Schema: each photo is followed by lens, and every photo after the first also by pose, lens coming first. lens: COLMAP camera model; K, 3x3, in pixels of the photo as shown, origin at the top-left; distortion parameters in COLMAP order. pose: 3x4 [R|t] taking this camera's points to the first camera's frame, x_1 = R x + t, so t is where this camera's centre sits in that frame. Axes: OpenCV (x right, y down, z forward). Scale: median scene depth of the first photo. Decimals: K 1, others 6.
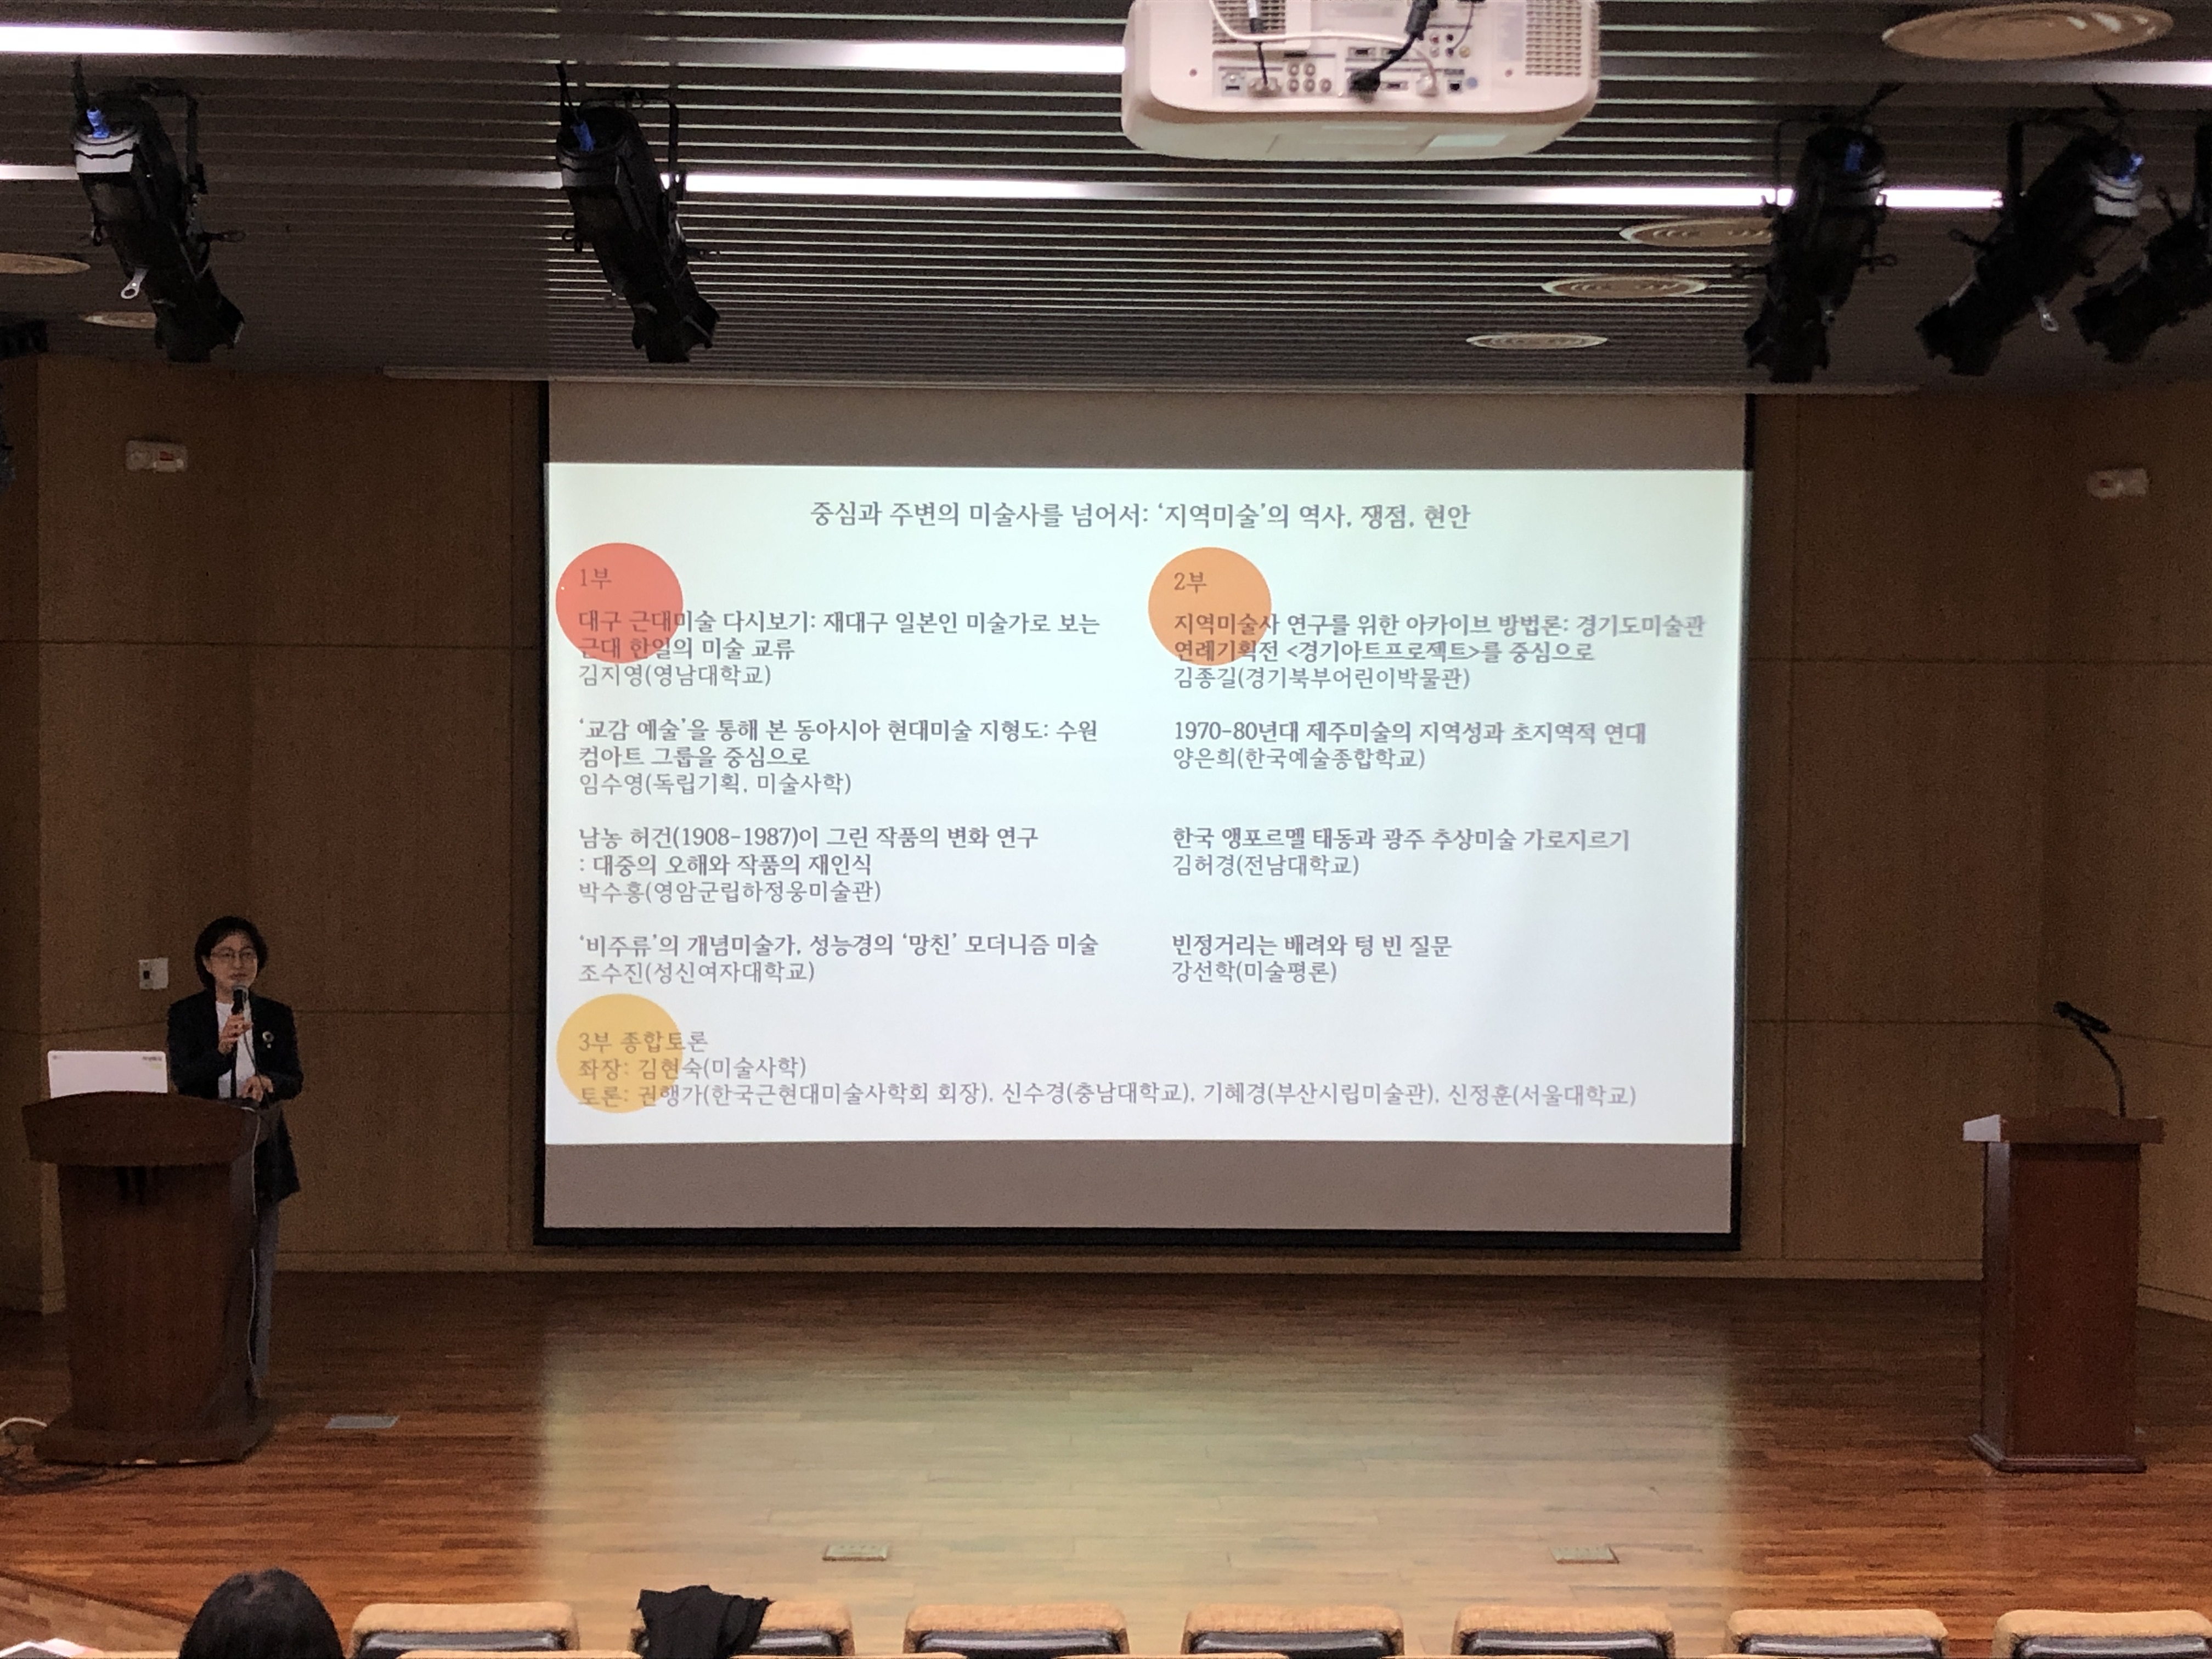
lens RADIAL K [[3093.2, 0, 1084.8], [0, 3093.2, 751.4], [0, 0, 1]] dist [0.044152, 0.000000]
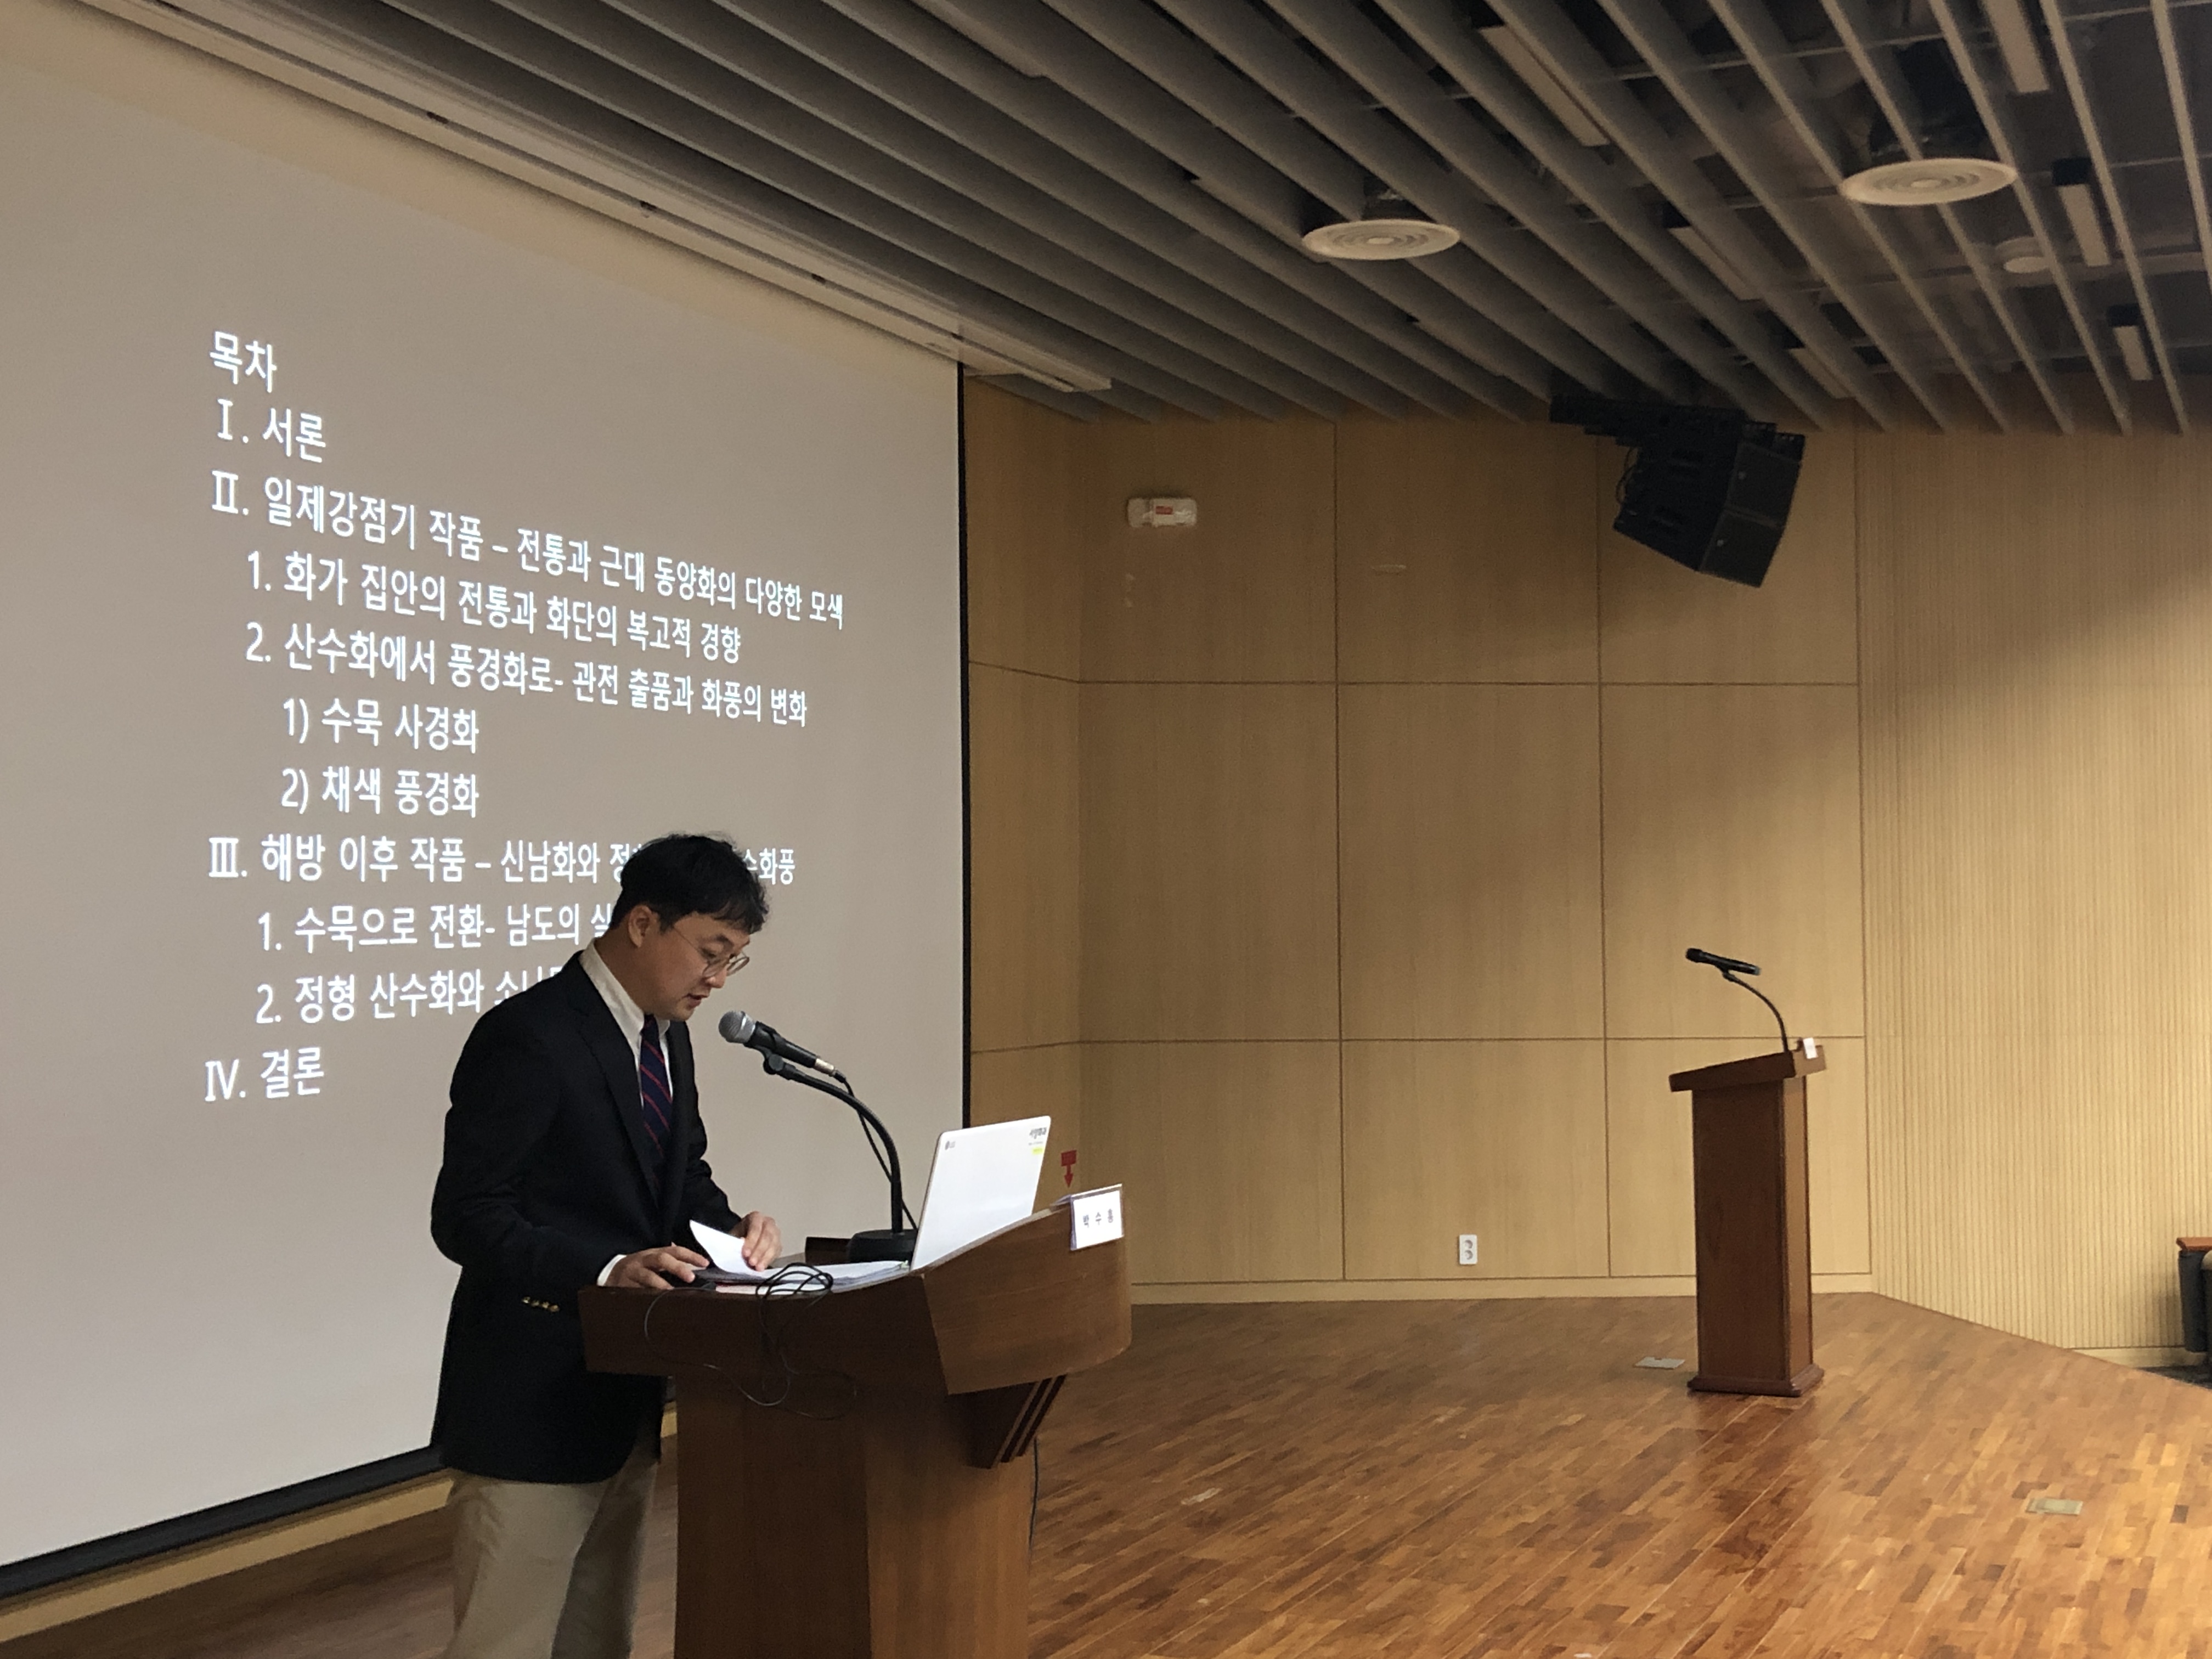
lens RADIAL K [[2795.6, 0, 1090.0], [0, 2795.6, 809.3], [0, 0, 1]] dist [0.042691, 0.000000]
pose [[0.424638, 0.024433, 0.905034, -0.515947], [0.038021, 0.998273, -0.044789, 0.053425], [-0.904565, 0.053429, 0.422975, 0.624044]]
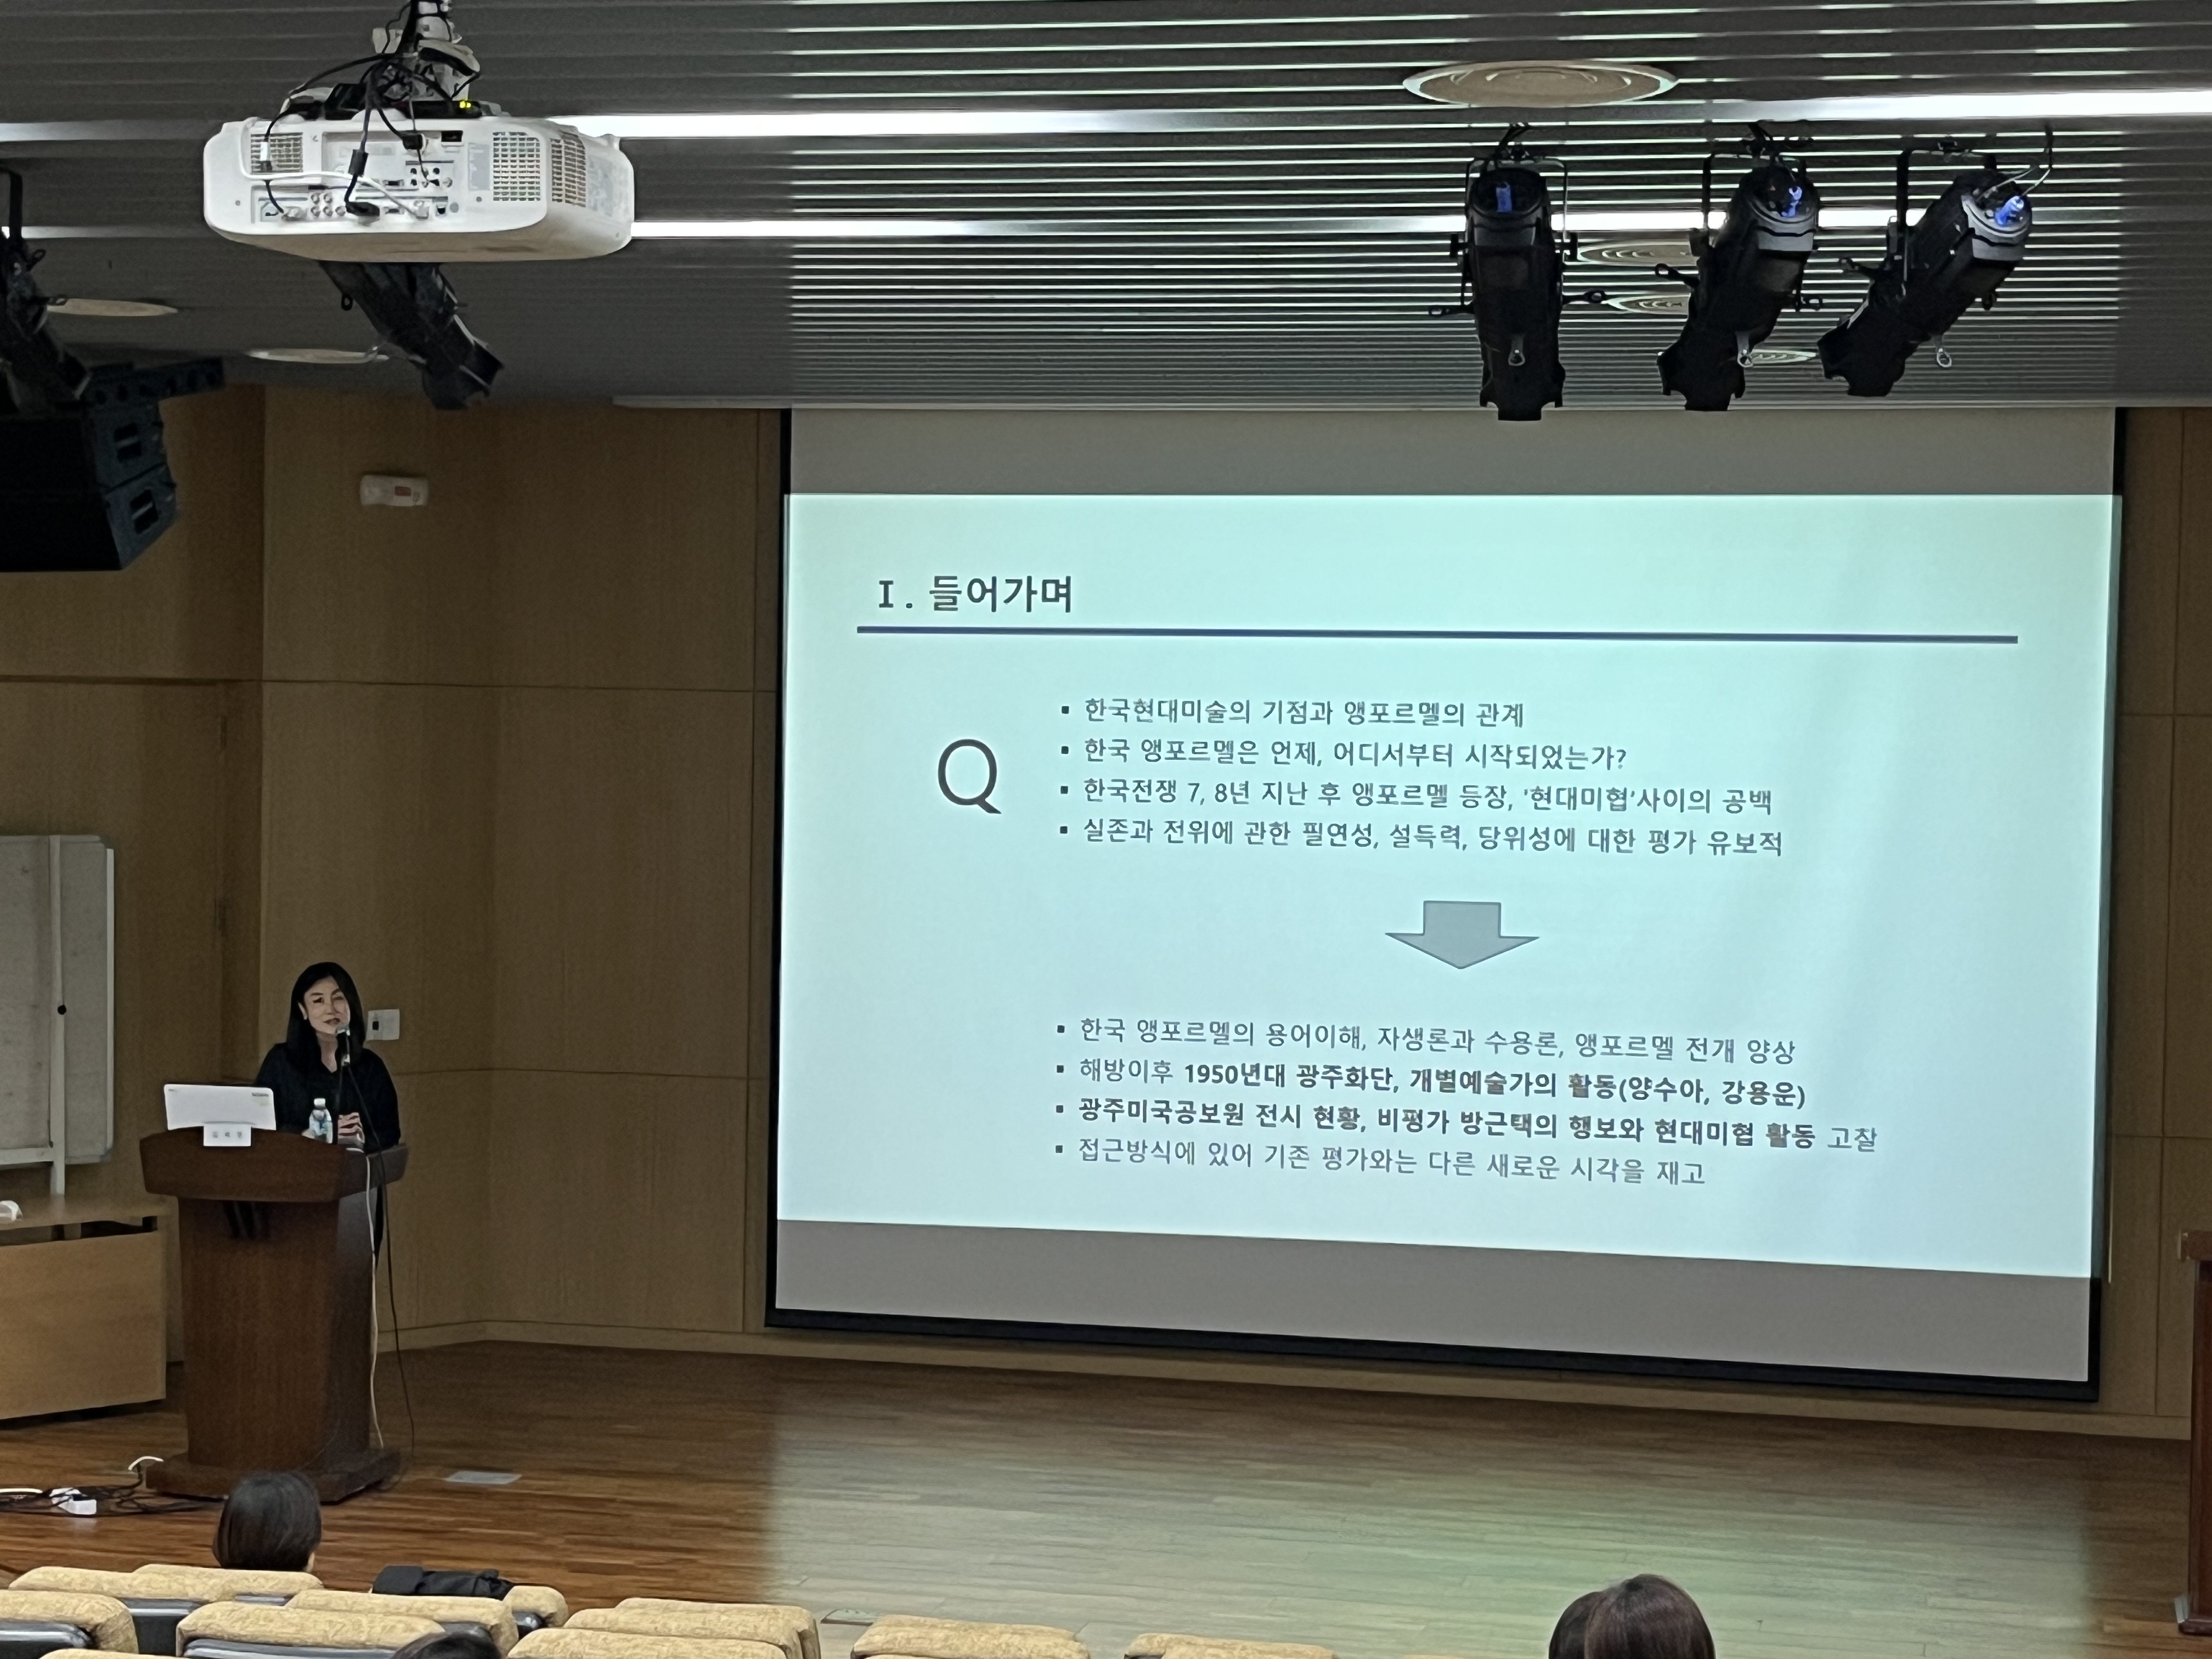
lens RADIAL K [[3851.7, 0, 1102.6], [0, 3851.7, 829.7], [0, 0, 1]] dist [0.078735, 0.000000]
pose [[0.969975, 0.016290, -0.242657, 0.203431], [-0.016698, 0.999861, 0.000377, 0.006338], [0.242629, 0.003686, 0.970112, -0.111287]]
